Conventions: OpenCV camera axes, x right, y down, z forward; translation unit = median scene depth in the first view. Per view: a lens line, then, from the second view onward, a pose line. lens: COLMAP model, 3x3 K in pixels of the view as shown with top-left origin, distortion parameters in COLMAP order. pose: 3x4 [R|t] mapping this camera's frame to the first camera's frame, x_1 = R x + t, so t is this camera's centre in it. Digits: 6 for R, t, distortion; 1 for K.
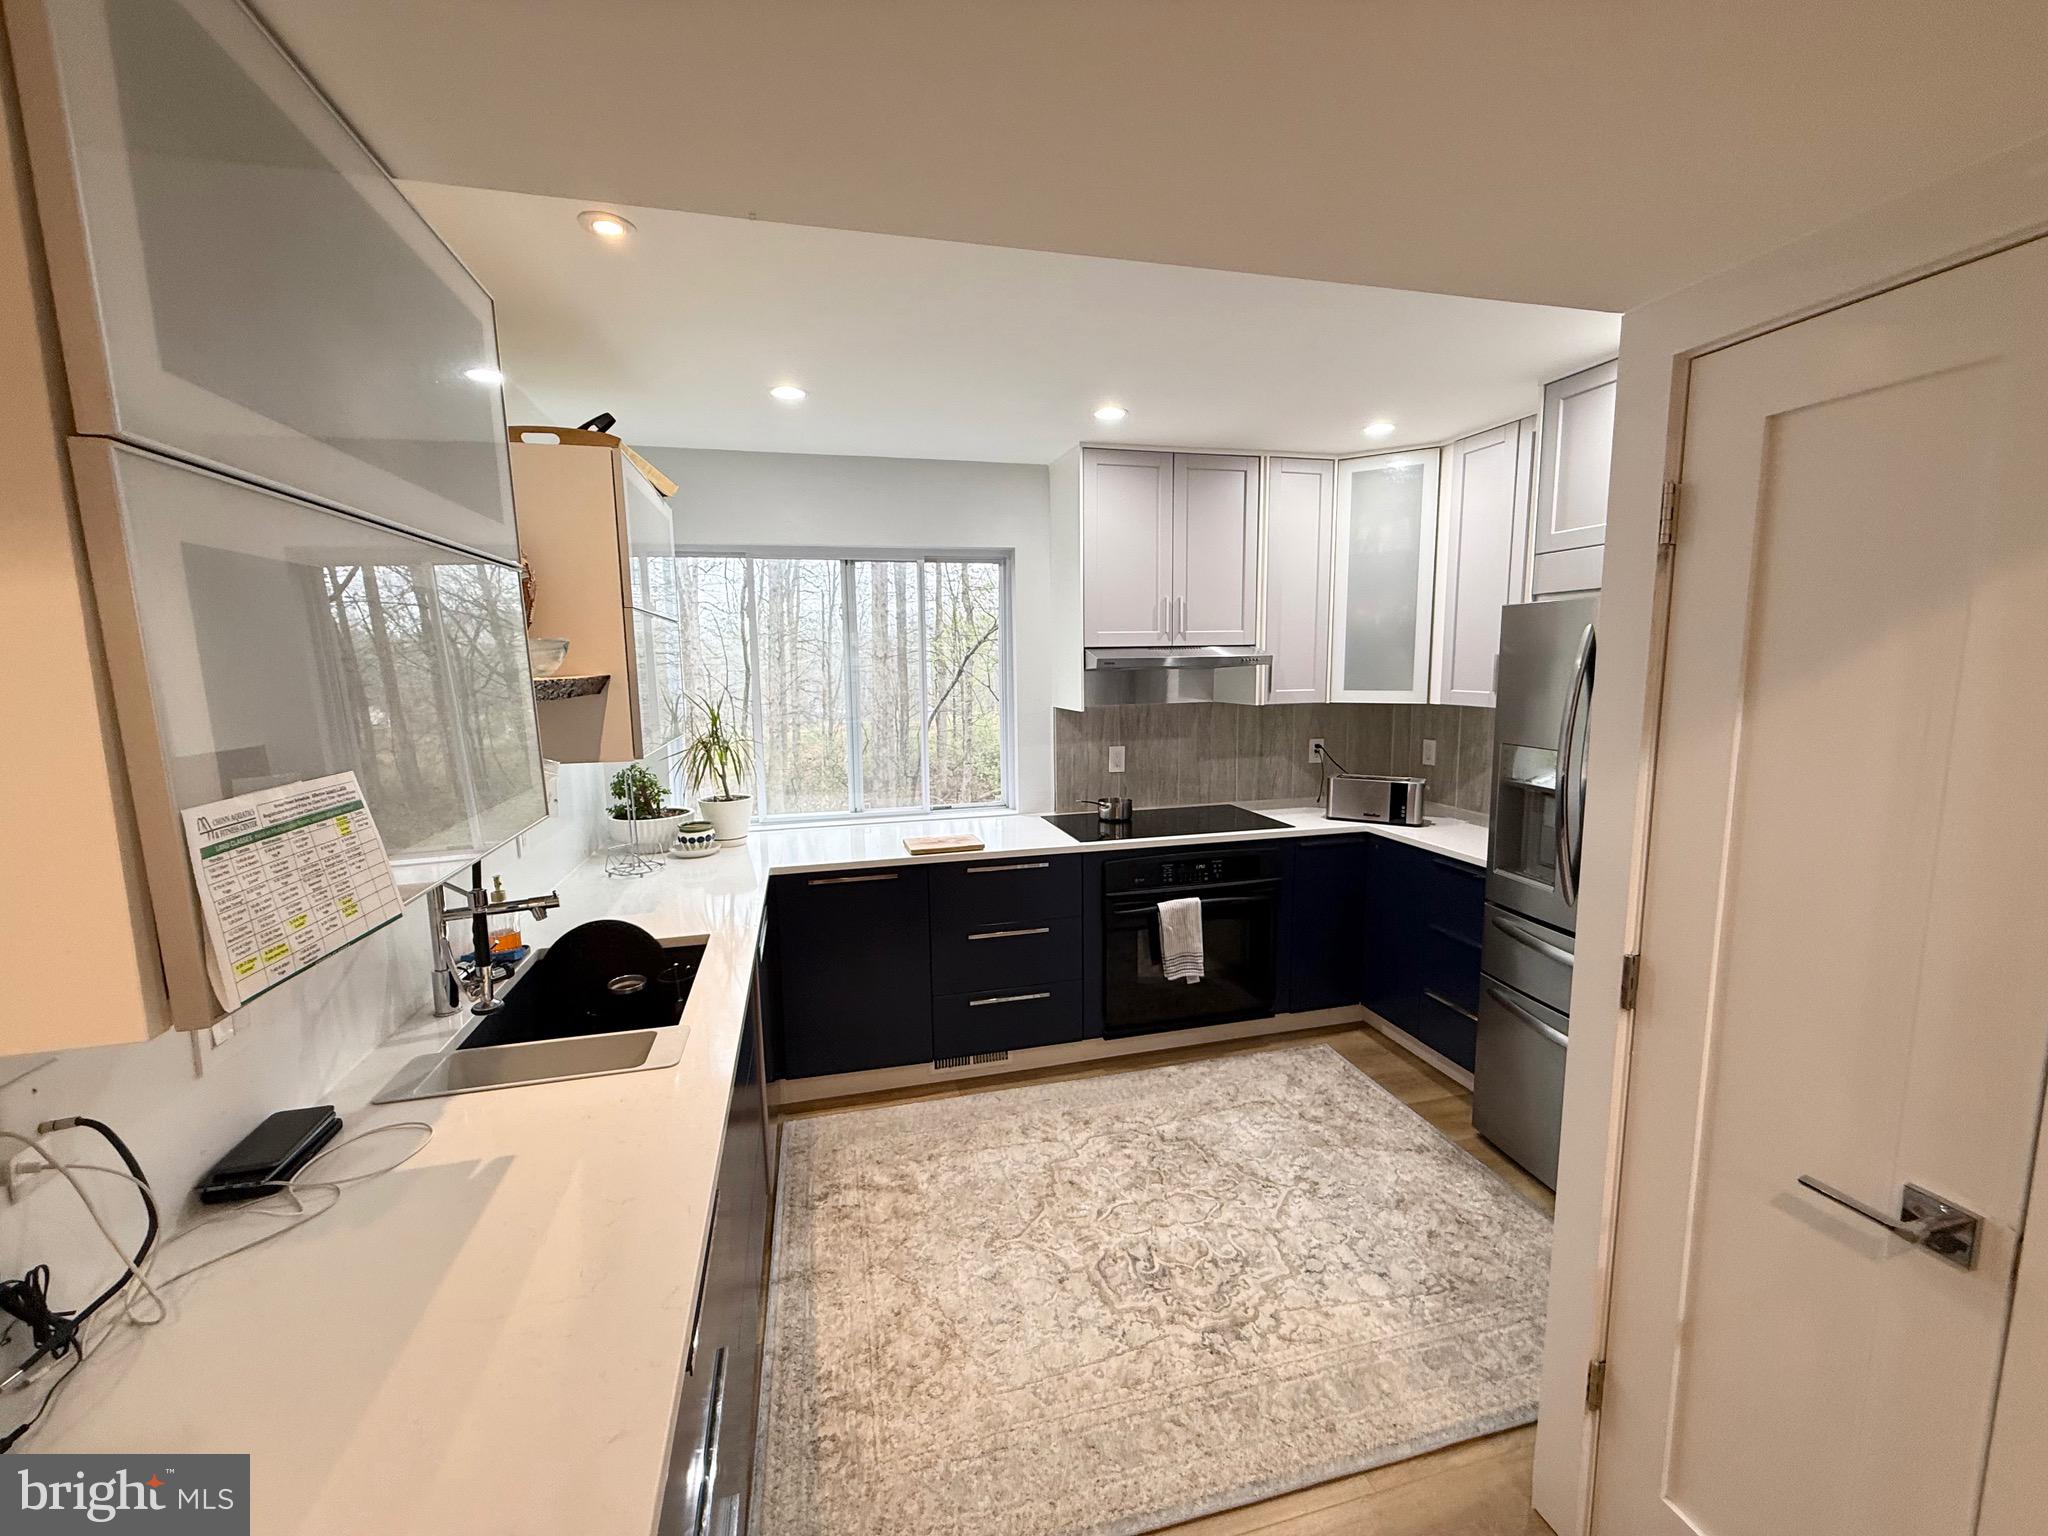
lens RADIAL K [[814.4, 0, 1022.6], [0, 814.4, 769.8], [0, 0, 1]] dist [0.001922, -0.000007]
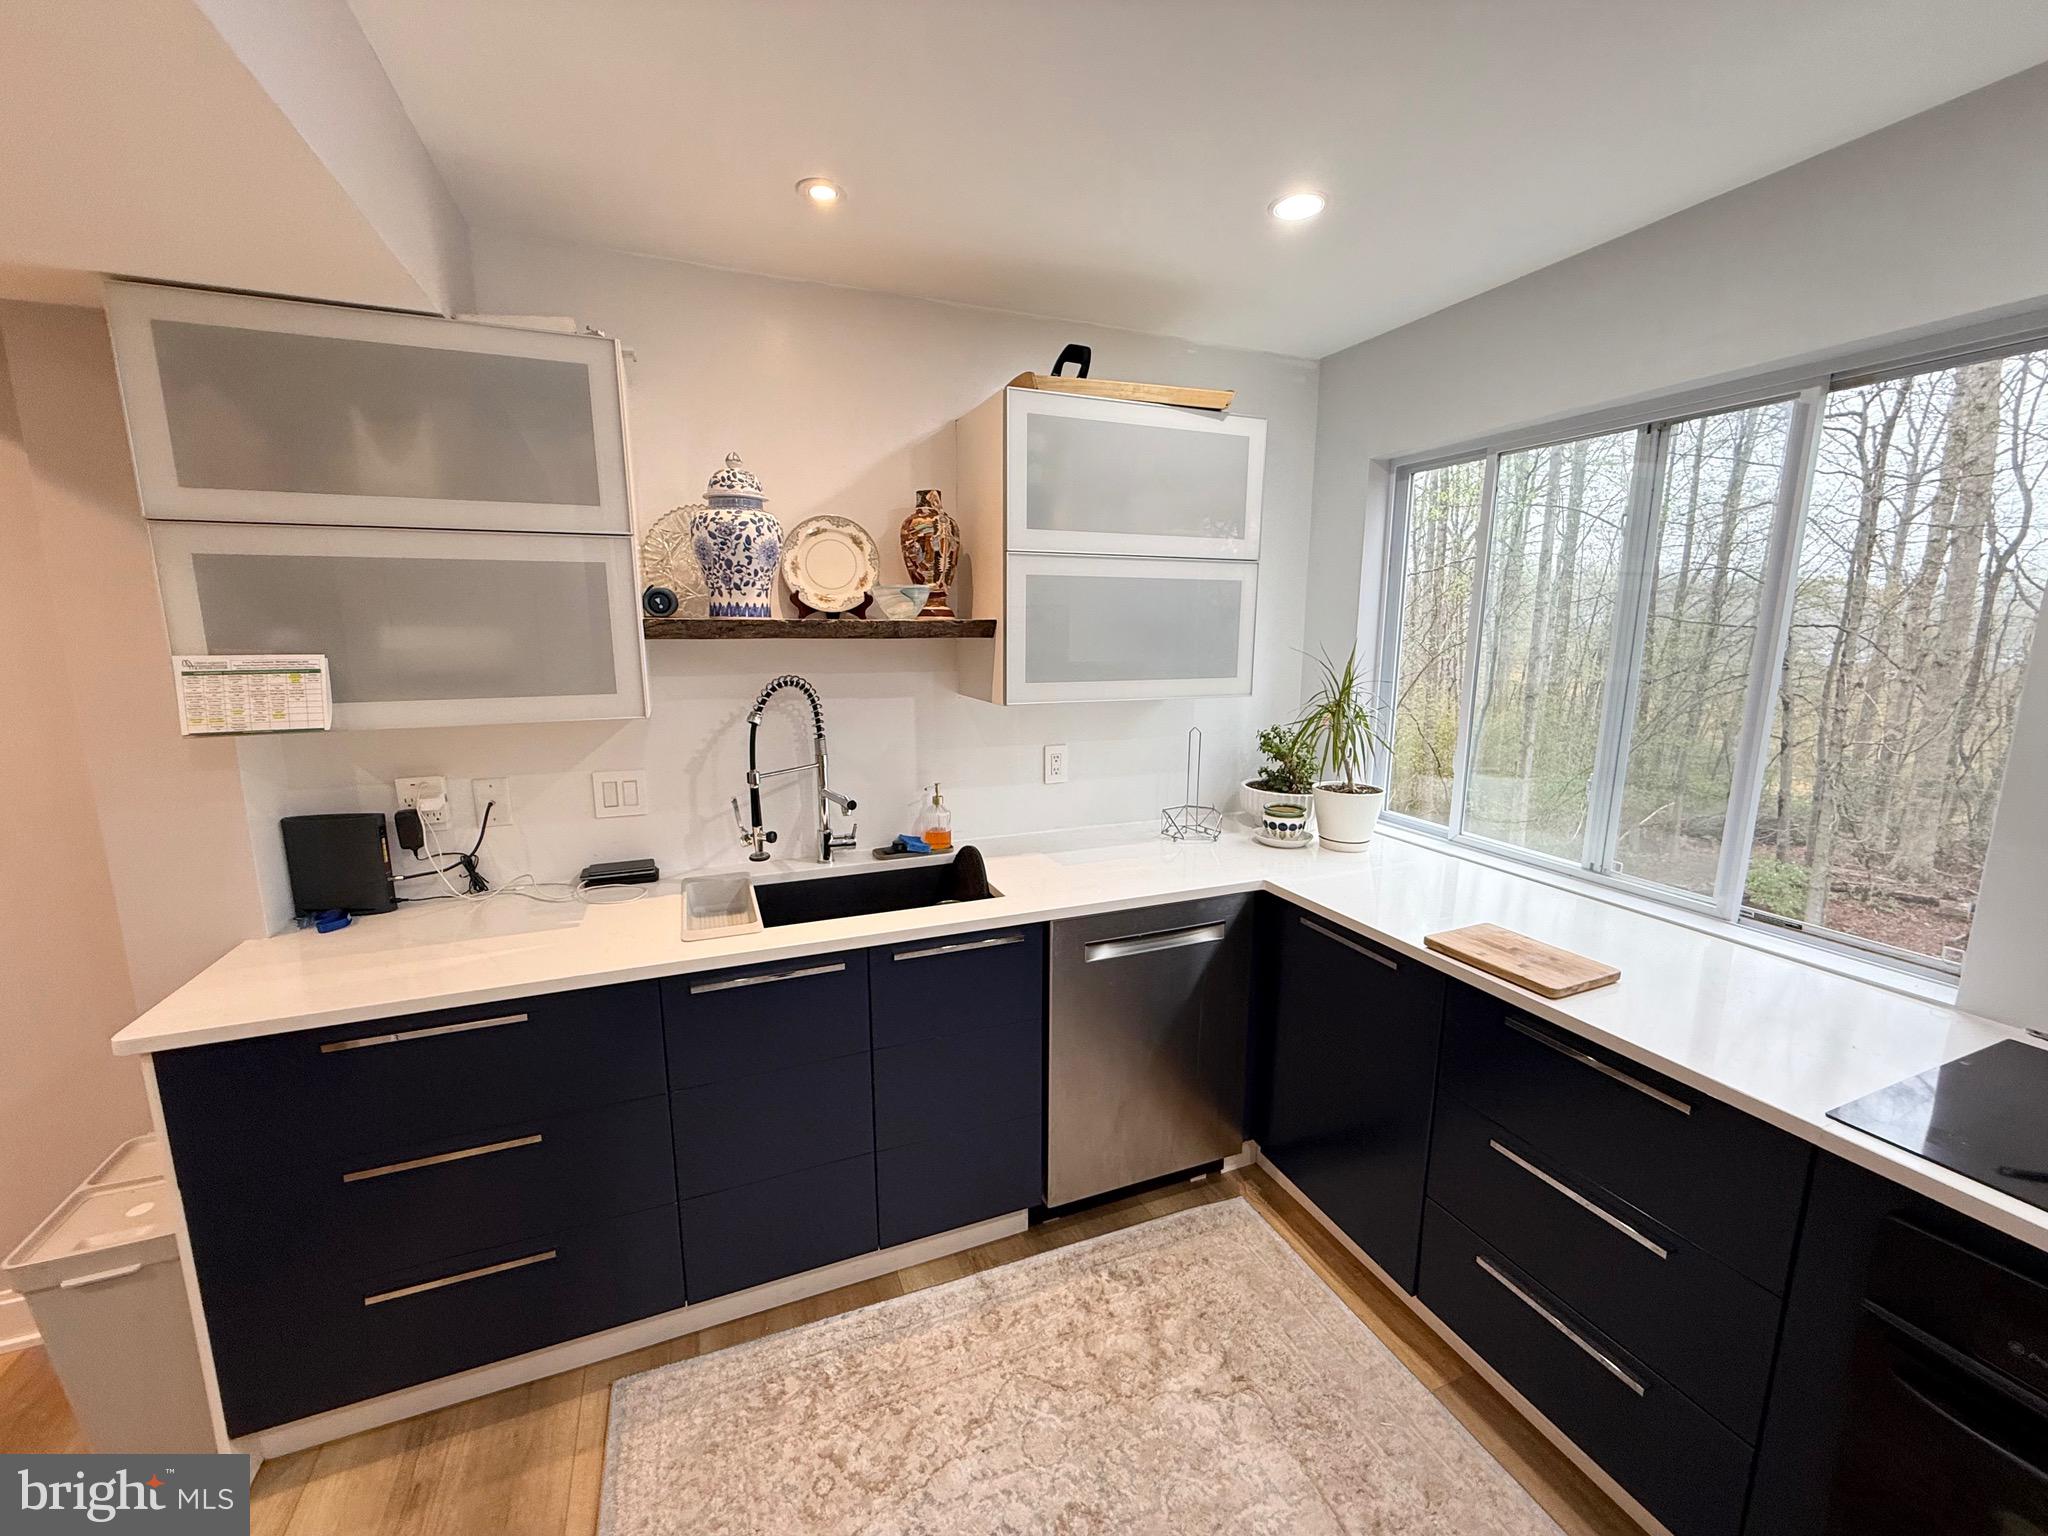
lens RADIAL K [[814.4, 0, 1024.4], [0, 814.4, 768.8], [0, 0, 1]] dist [0.001922, -0.000007]
pose [[0.130136, 0.189764, -0.973167, 0.318197], [-0.136416, 0.975606, 0.171998, -0.068151], [0.982067, 0.110373, 0.152848, 0.532822]]
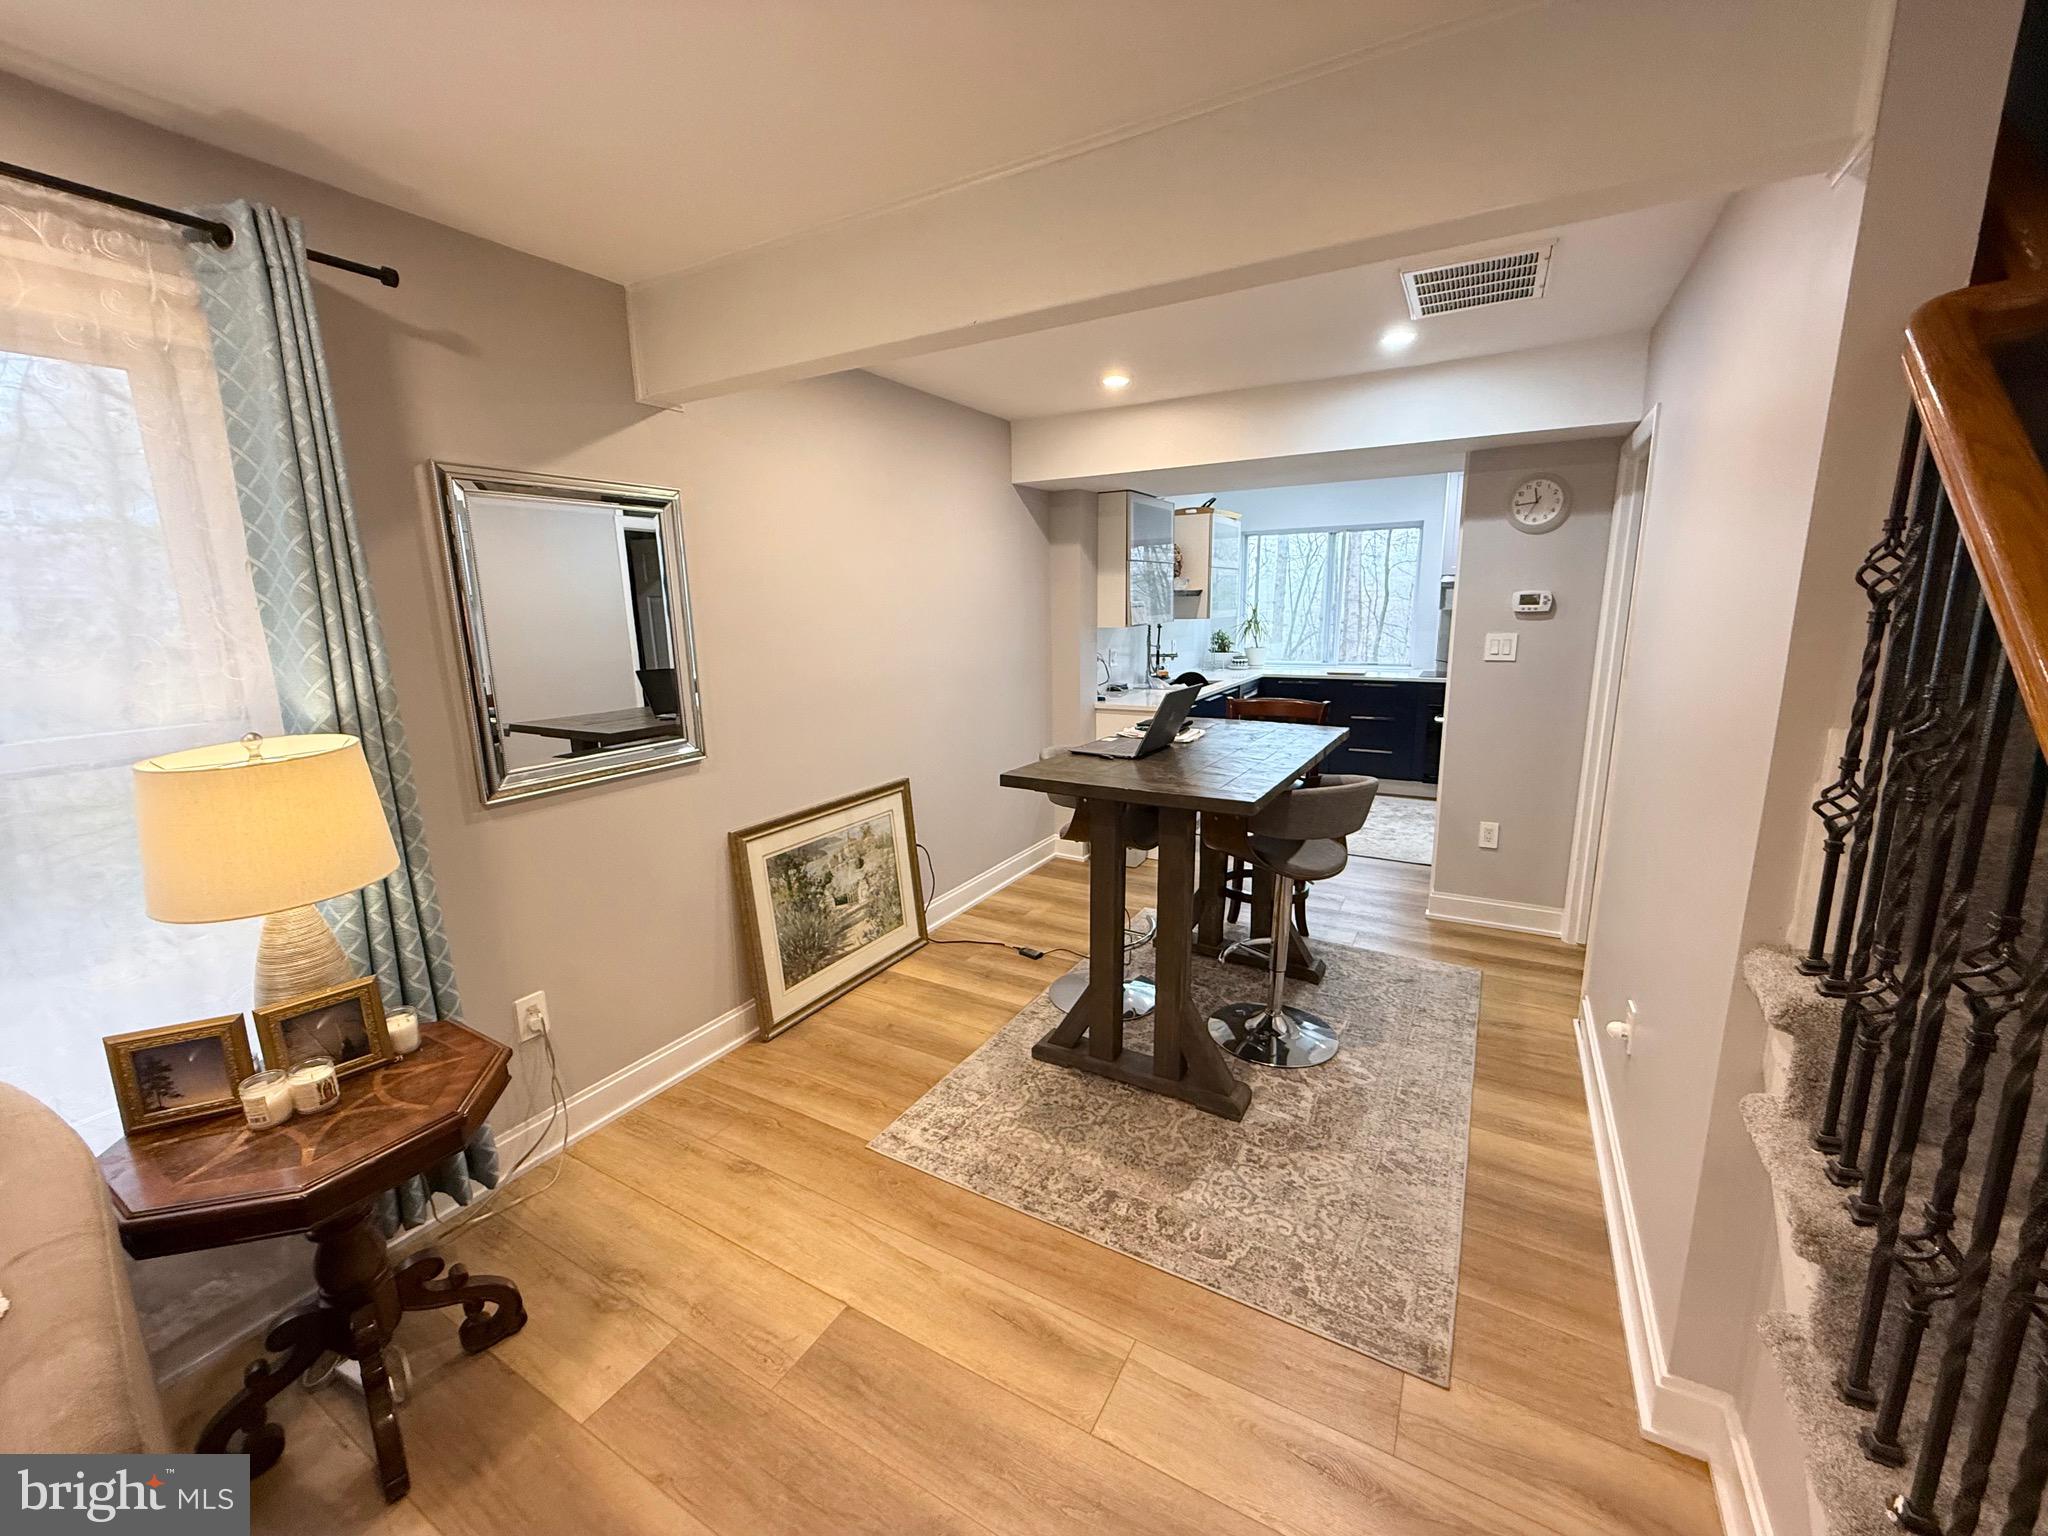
lens RADIAL K [[814.4, 0, 1019.0], [0, 814.4, 766.0], [0, 0, 1]] dist [0.001922, -0.000007]
pose [[0.709760, 0.141443, -0.690097, 0.708787], [-0.083714, 0.989629, 0.116736, 0.140008], [0.699452, -0.025084, 0.714240, -0.984435]]
